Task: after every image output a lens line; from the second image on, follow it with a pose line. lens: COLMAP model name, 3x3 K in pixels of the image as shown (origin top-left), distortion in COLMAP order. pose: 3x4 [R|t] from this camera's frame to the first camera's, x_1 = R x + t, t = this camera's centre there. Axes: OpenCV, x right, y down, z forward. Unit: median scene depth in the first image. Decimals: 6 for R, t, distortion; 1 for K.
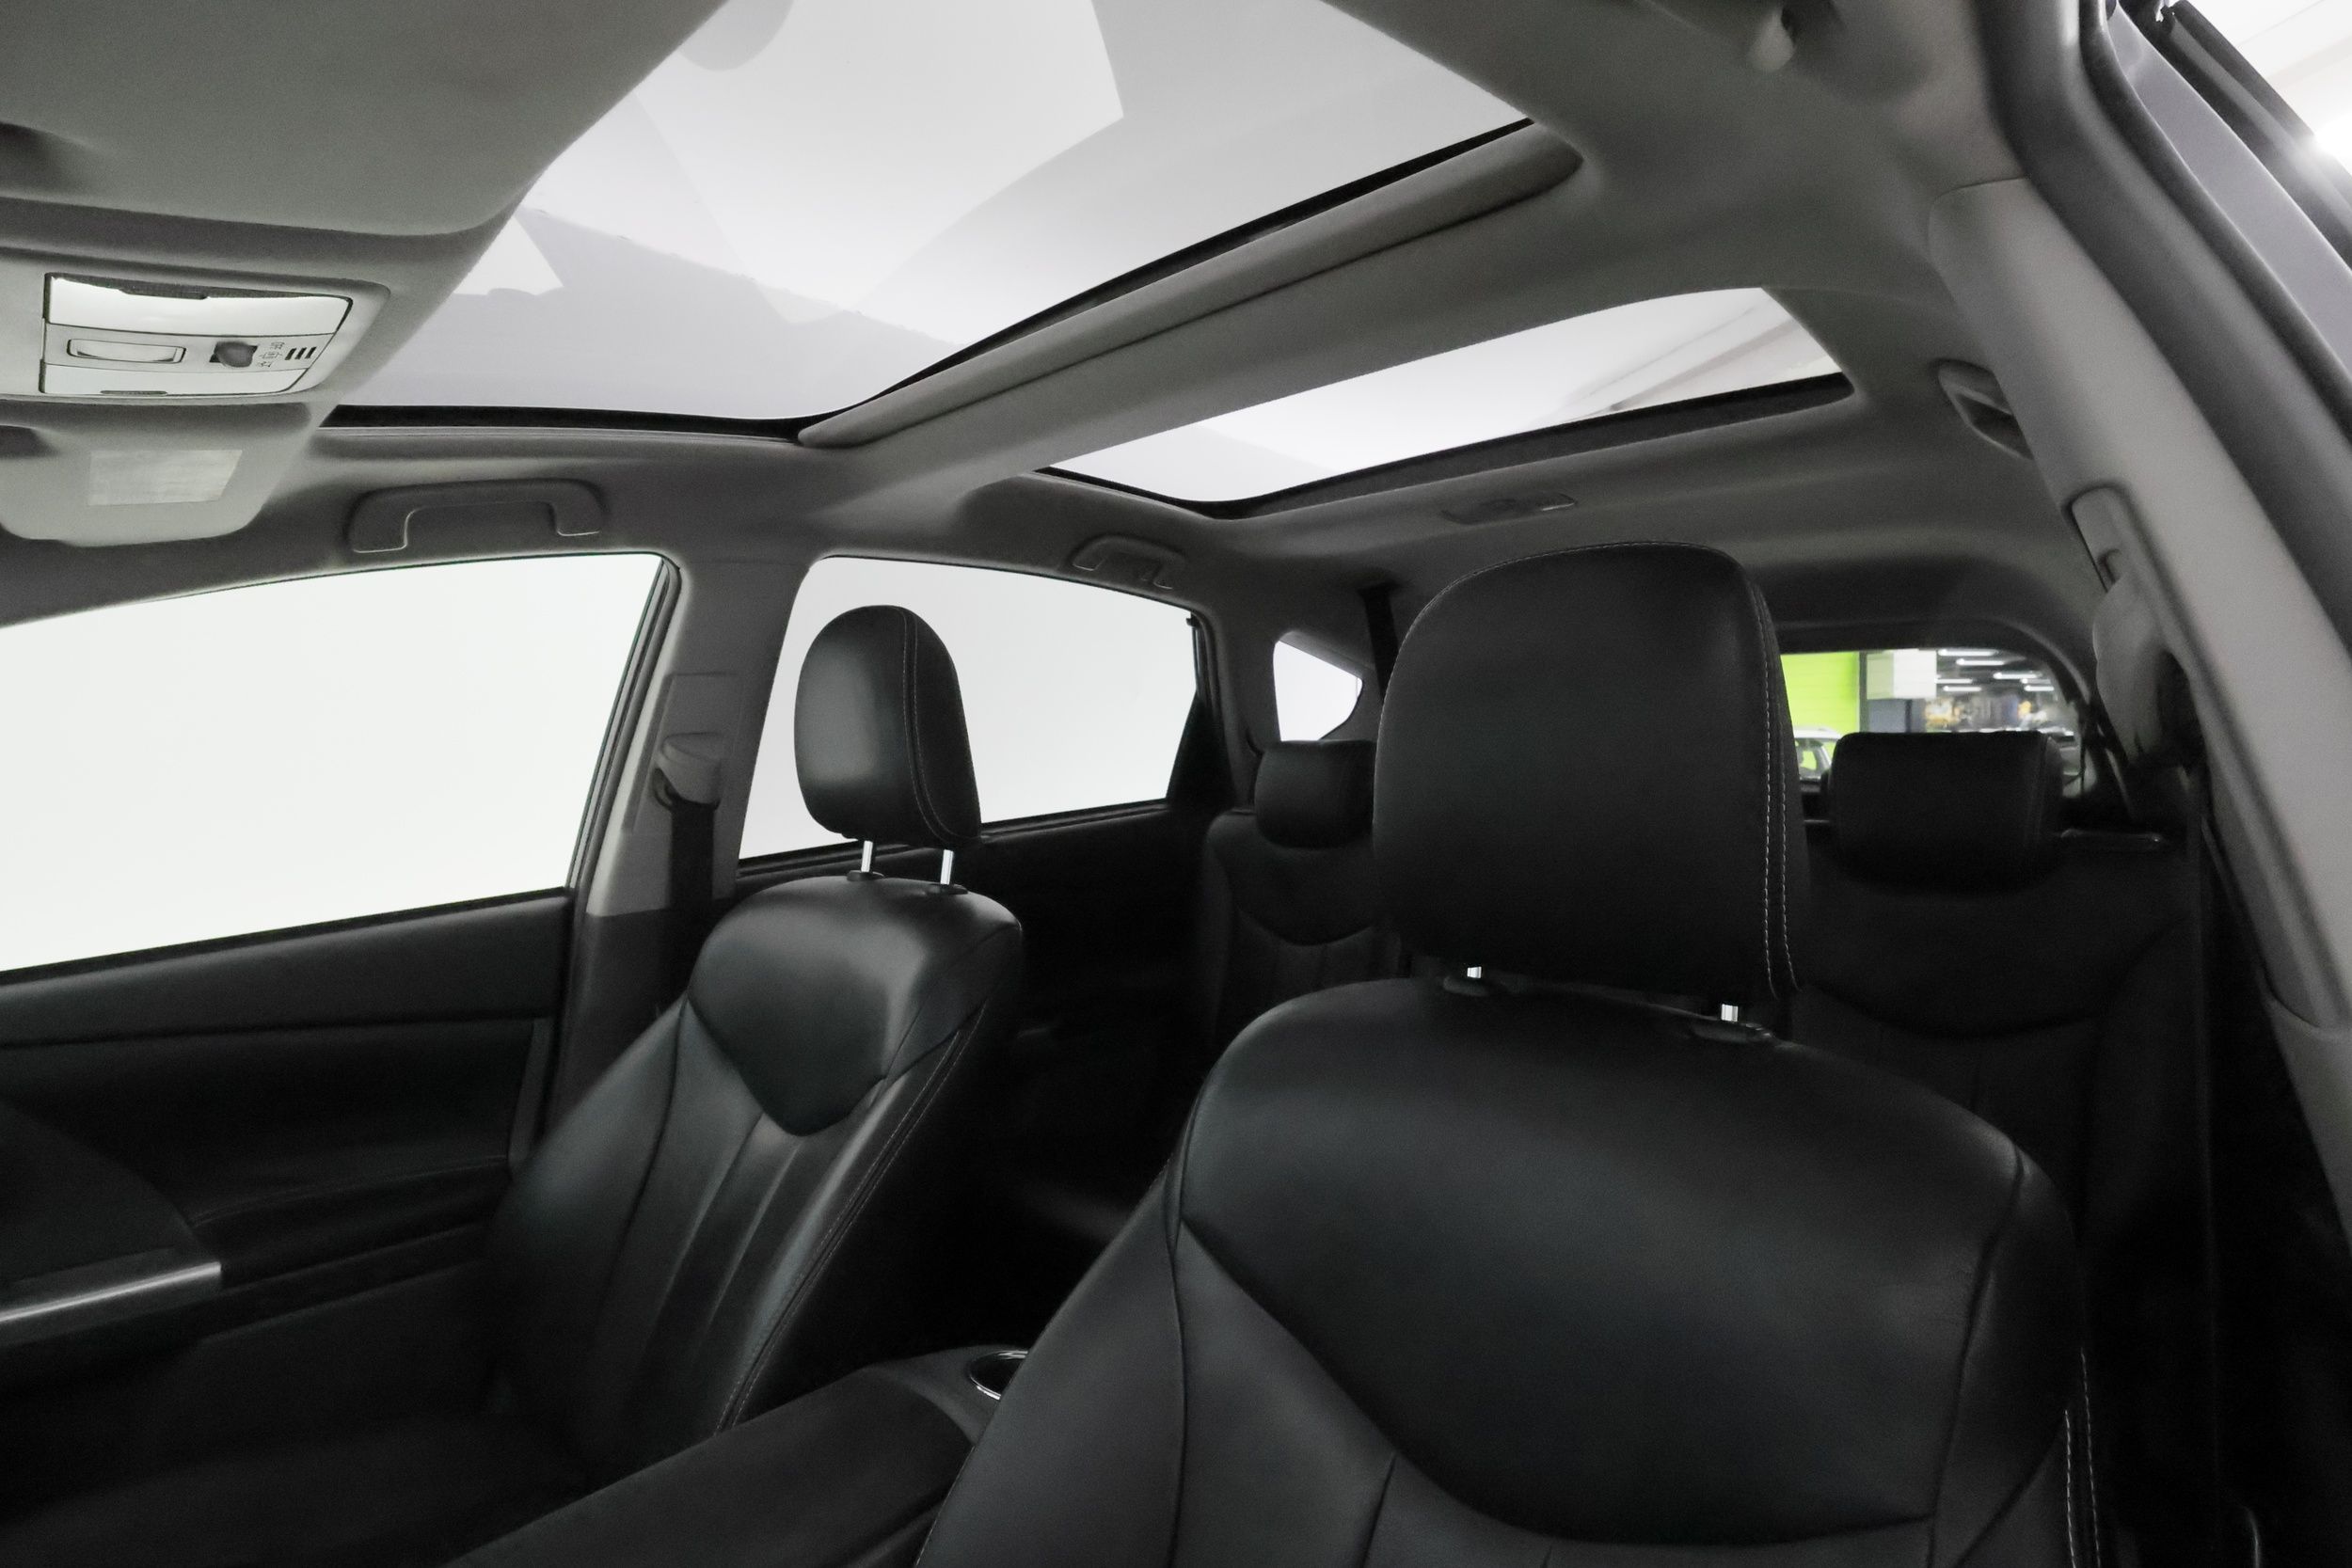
lens RADIAL K [[1063.1, 0, 1176.0], [0, 1063.1, 784.0], [0, 0, 1]] dist [-0.018175, -0.000128]
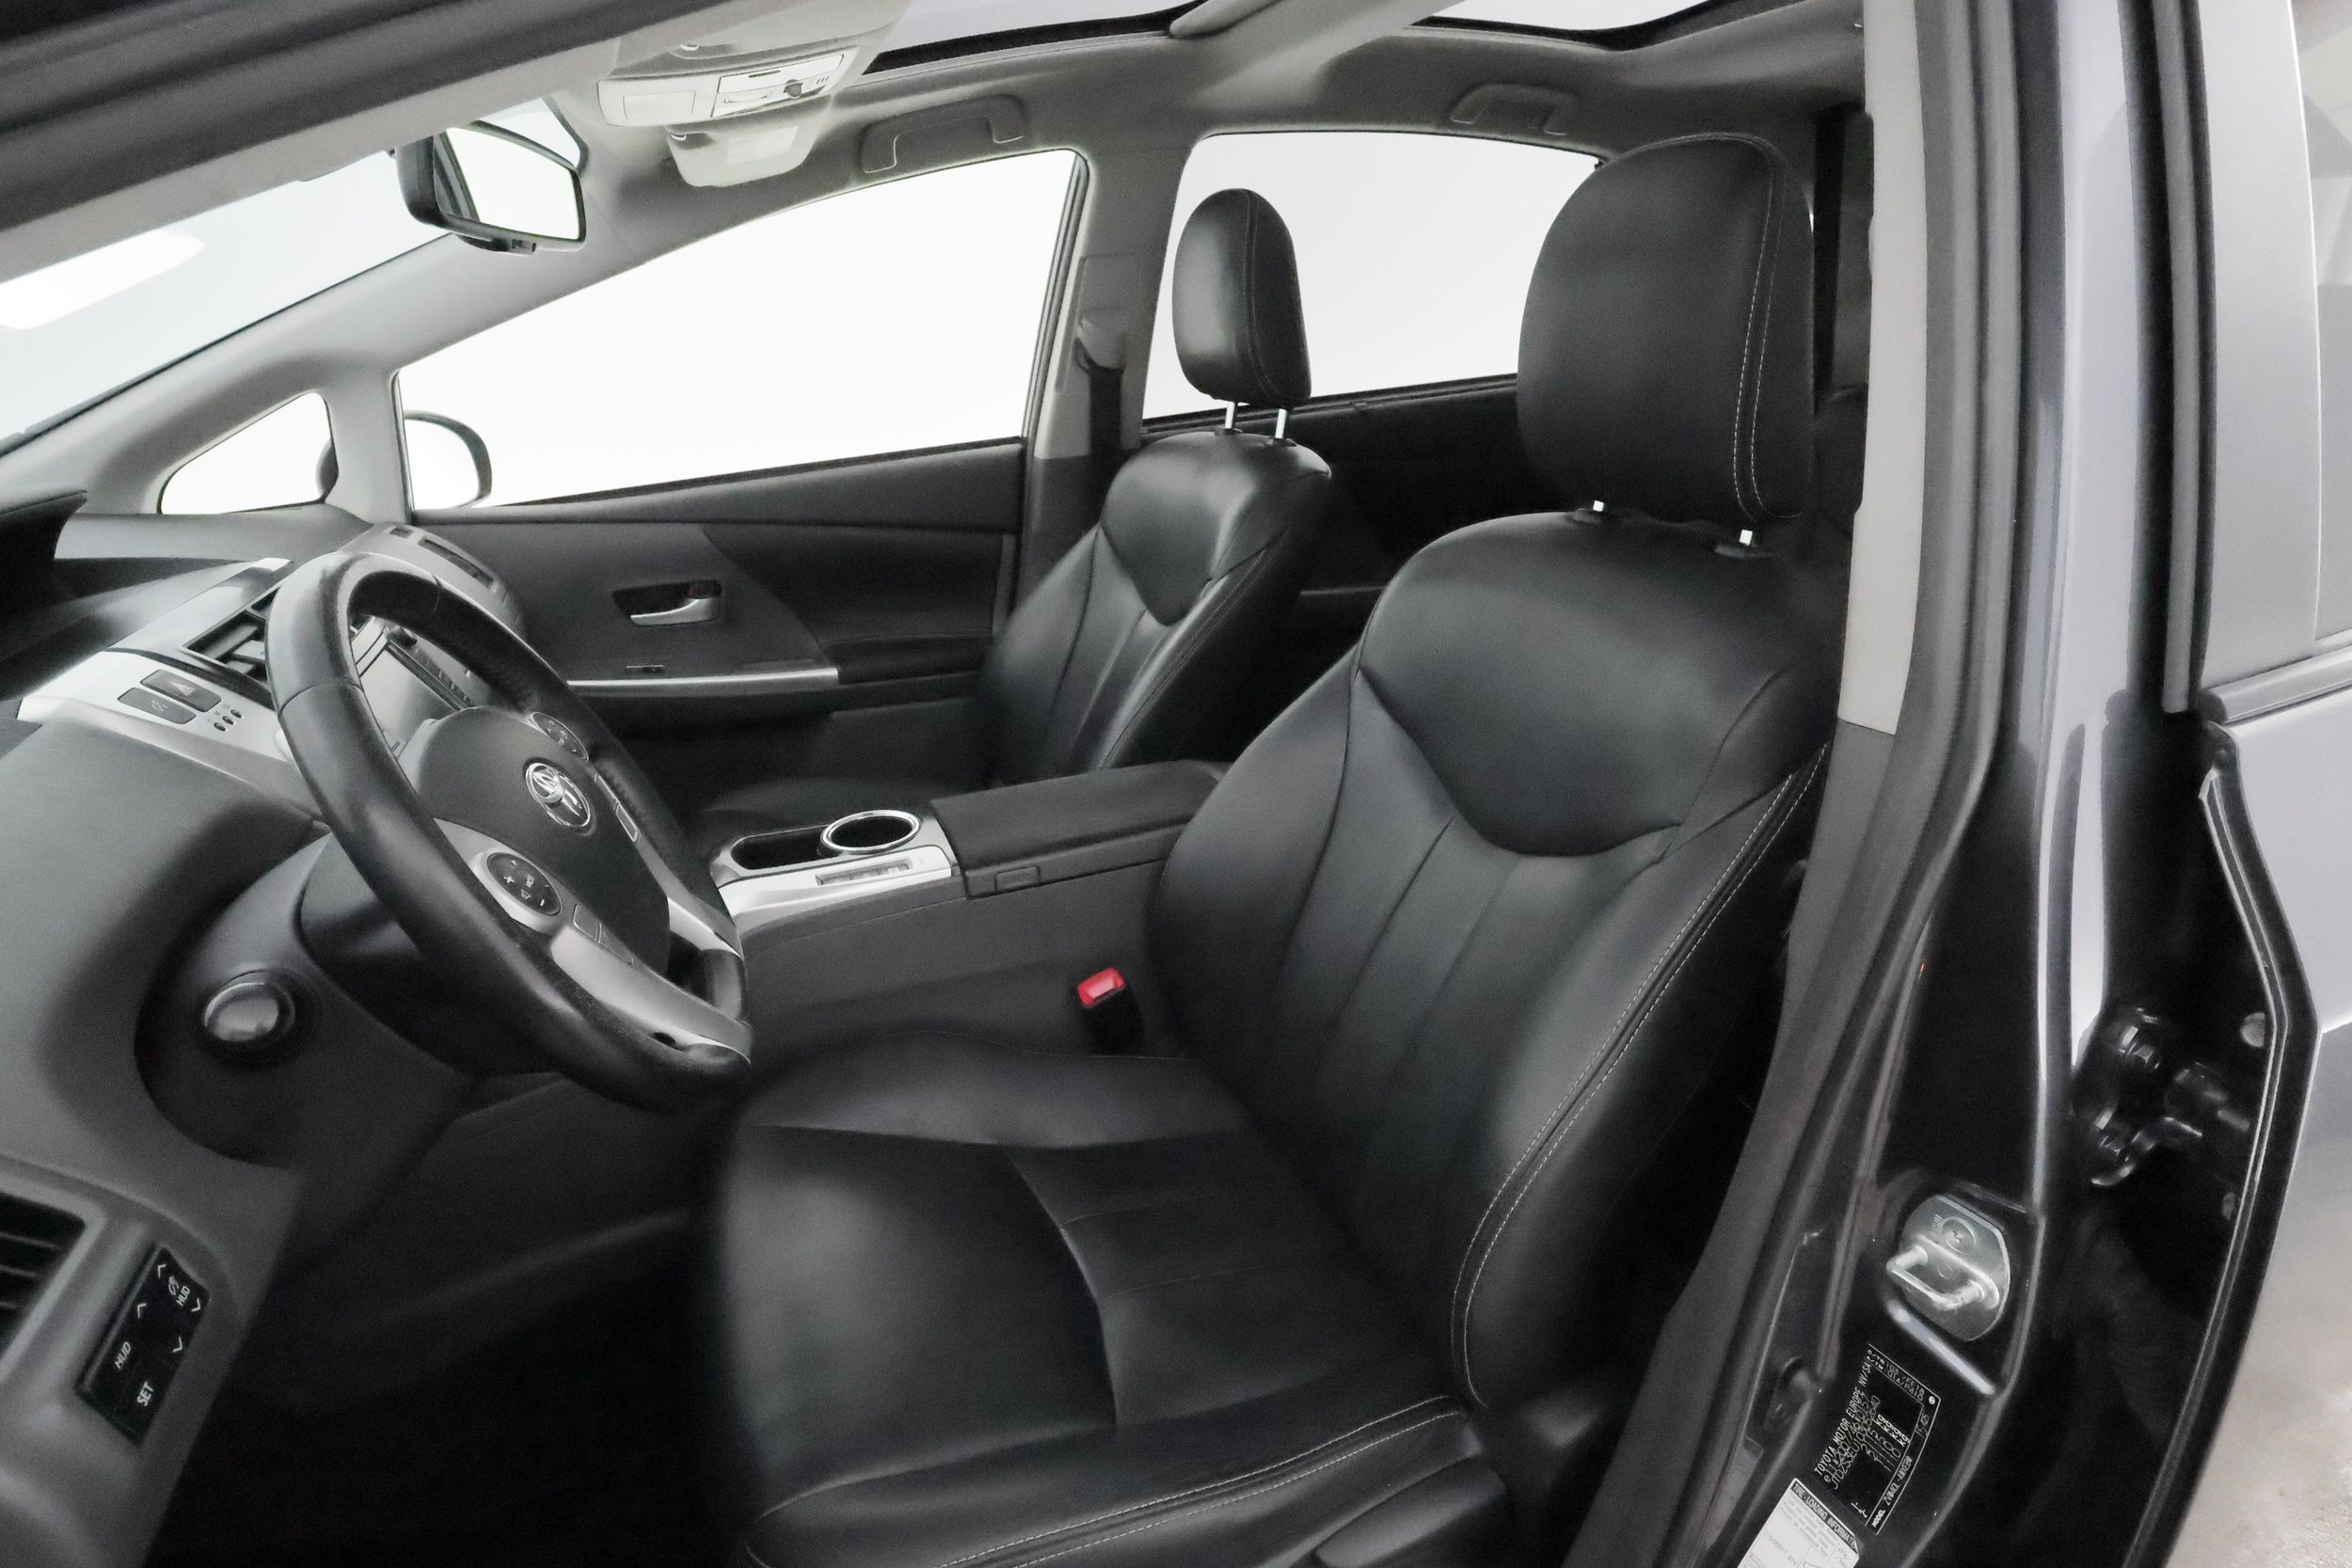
lens RADIAL K [[1167.4, 0, 1176.0], [0, 1167.4, 784.0], [0, 0, 1]] dist [-0.016595, 0.000168]
pose [[0.902353, 0.146212, -0.405440, 0.259789], [0.002033, 0.939245, 0.343241, 0.007064], [0.430994, -0.310549, 0.847233, -0.292441]]
